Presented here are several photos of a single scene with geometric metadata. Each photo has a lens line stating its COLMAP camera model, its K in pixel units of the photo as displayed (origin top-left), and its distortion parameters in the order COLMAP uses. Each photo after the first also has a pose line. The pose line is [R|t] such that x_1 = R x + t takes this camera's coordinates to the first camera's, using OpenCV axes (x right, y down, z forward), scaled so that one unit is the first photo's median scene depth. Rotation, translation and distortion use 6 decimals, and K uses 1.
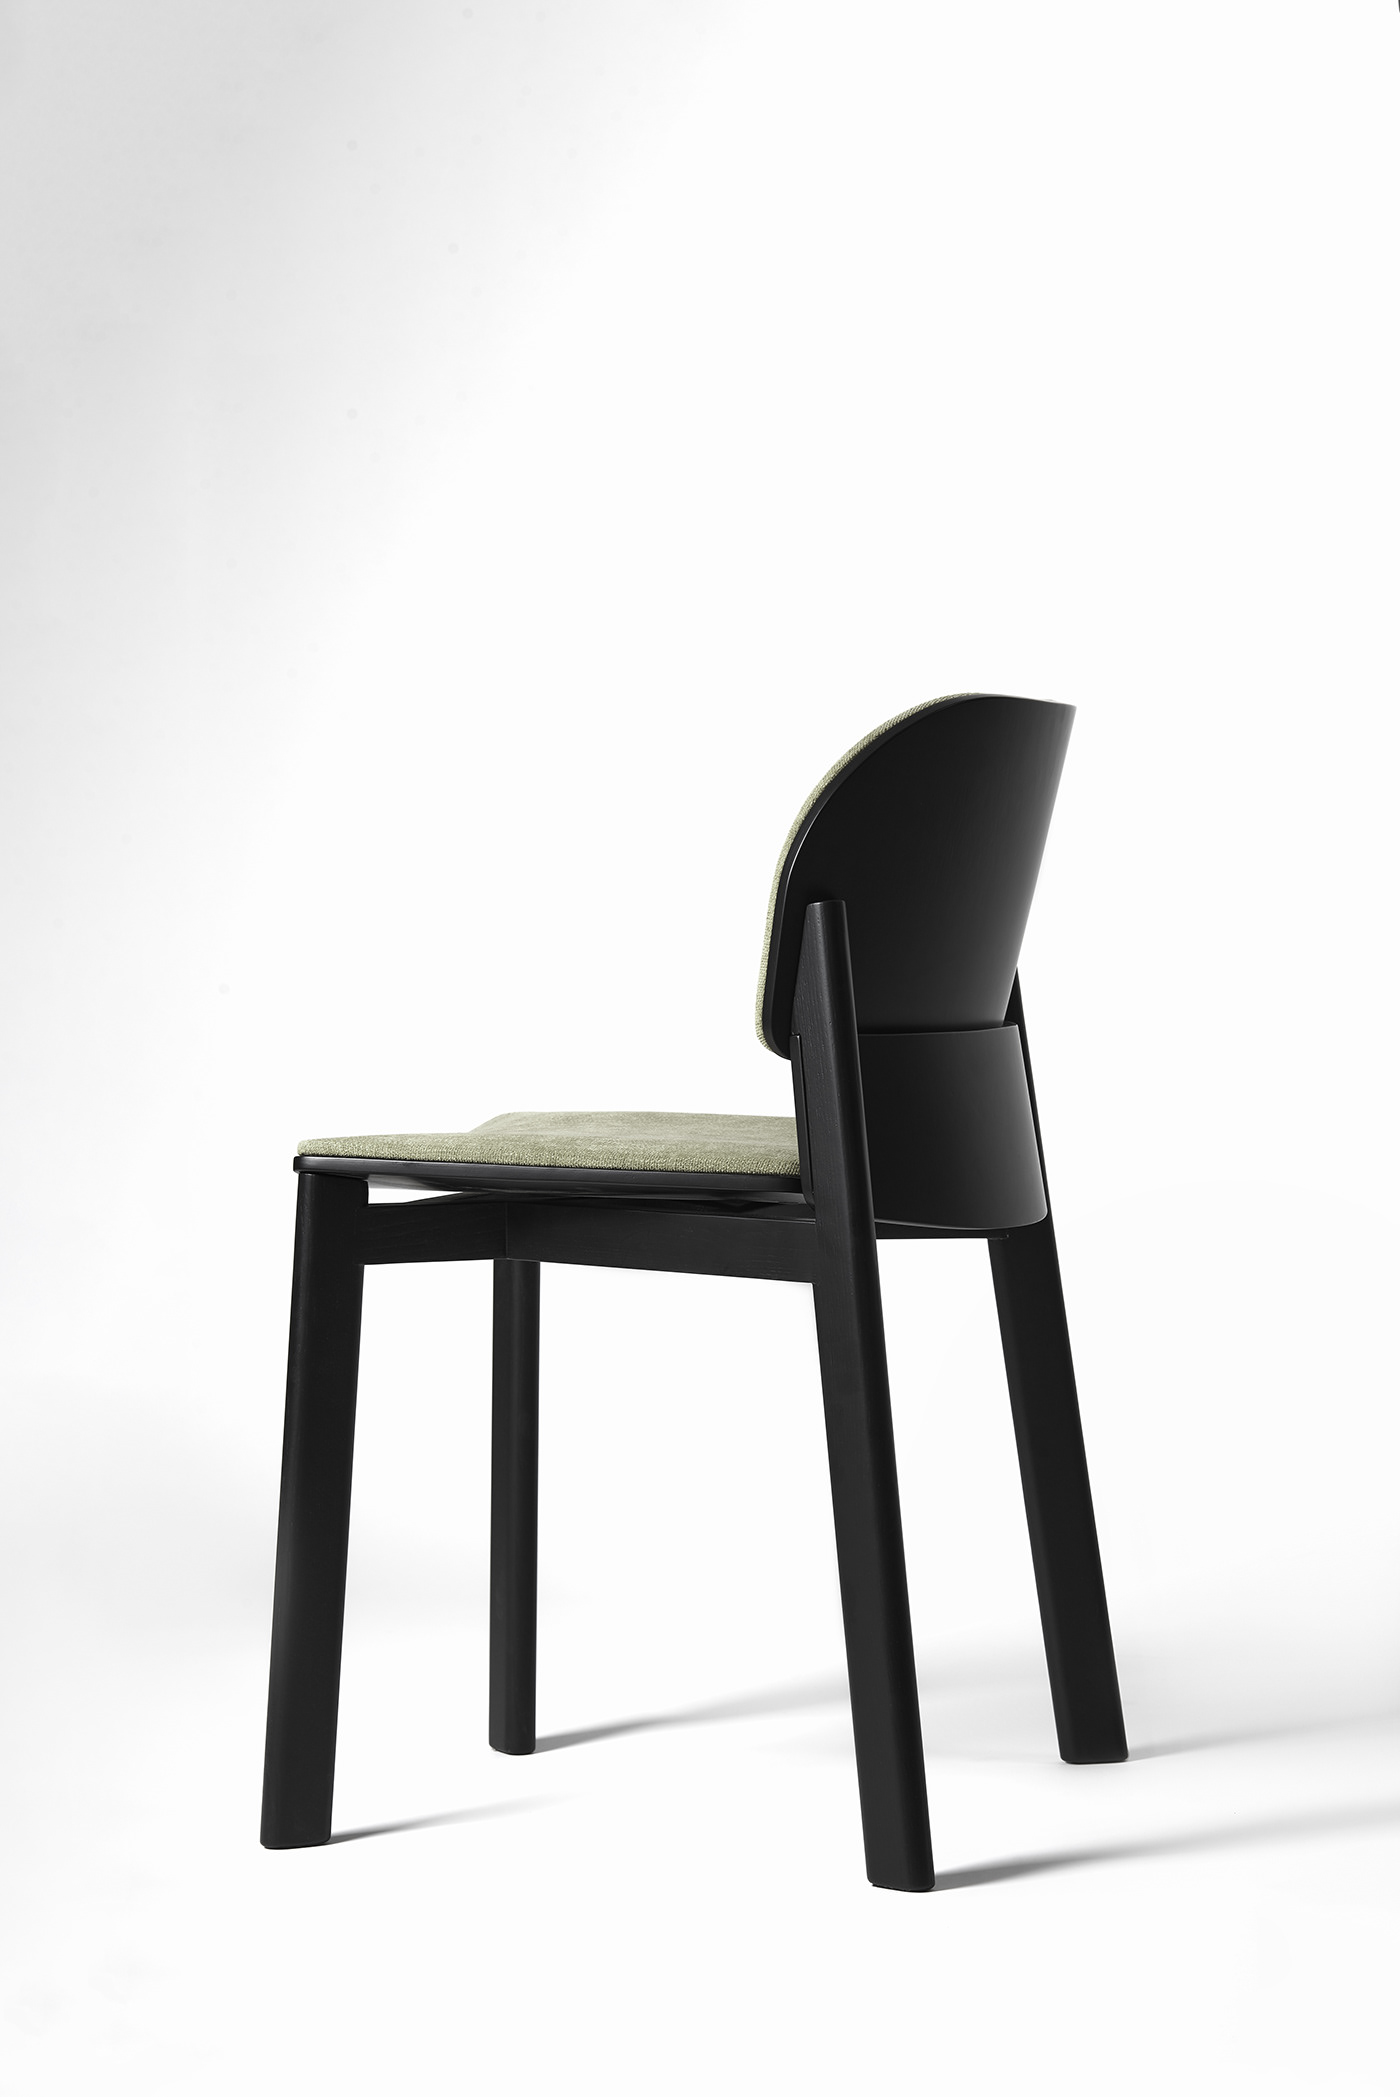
lens RADIAL K [[7031.1, 0, 698.4], [0, 7031.1, 1049.1], [0, 0, 1]] dist [0.106882, 0.000000]
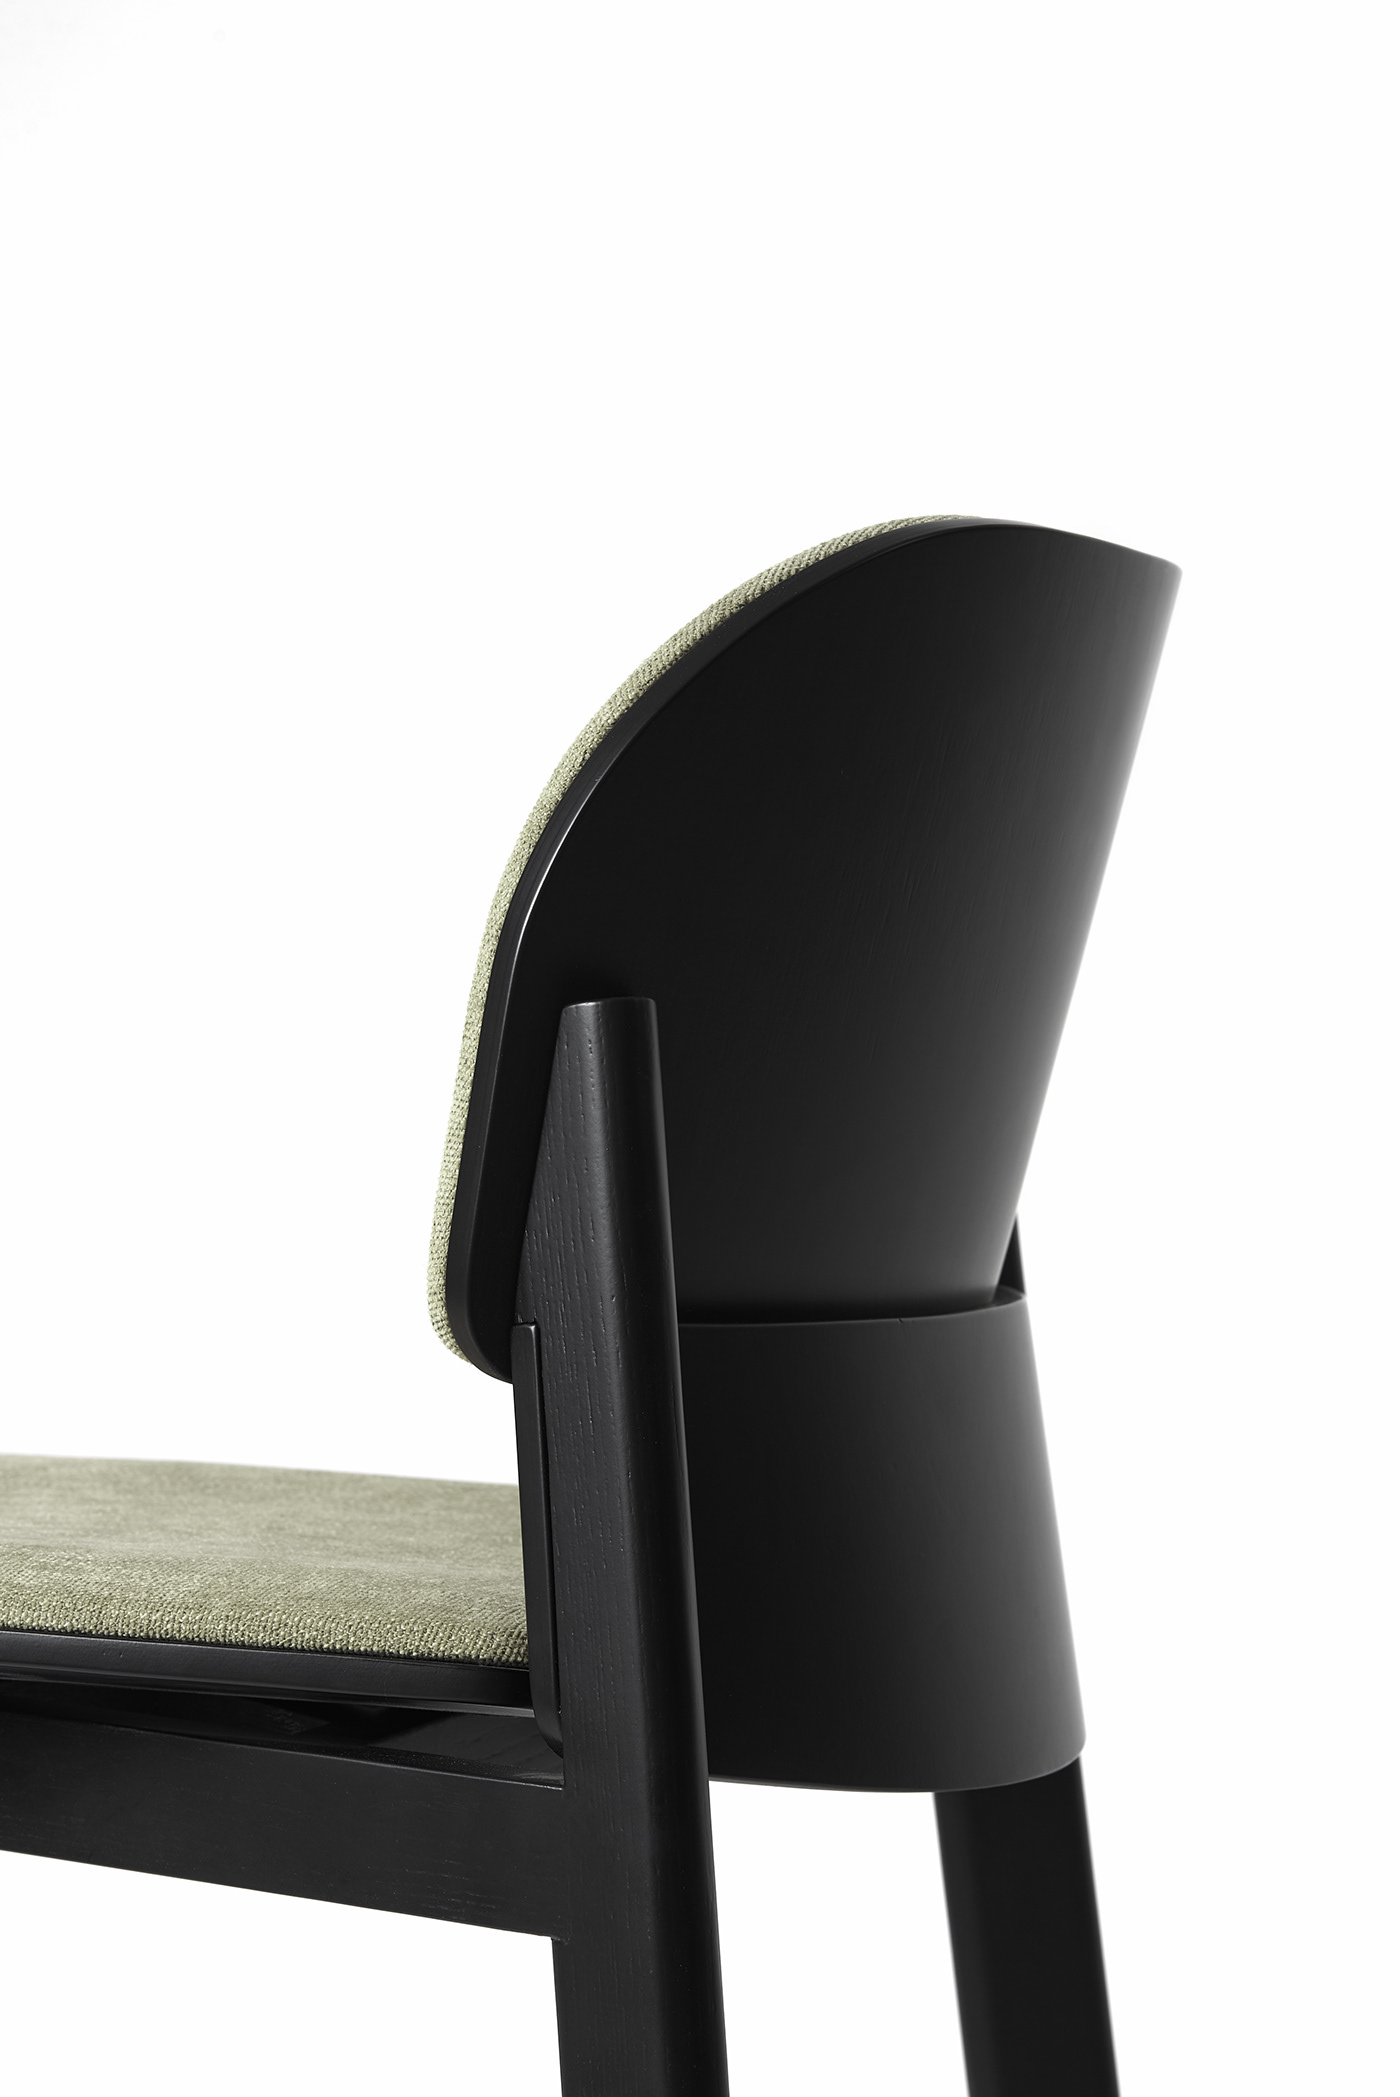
lens RADIAL K [[7031.1, 0, 707.1], [0, 7031.1, 1053.2], [0, 0, 1]] dist [0.106882, 0.000000]
pose [[0.998213, 0.028206, 0.052681, 0.002306], [-0.027238, 0.999448, -0.018997, -0.010176], [-0.053188, 0.017528, 0.998431, 0.586281]]
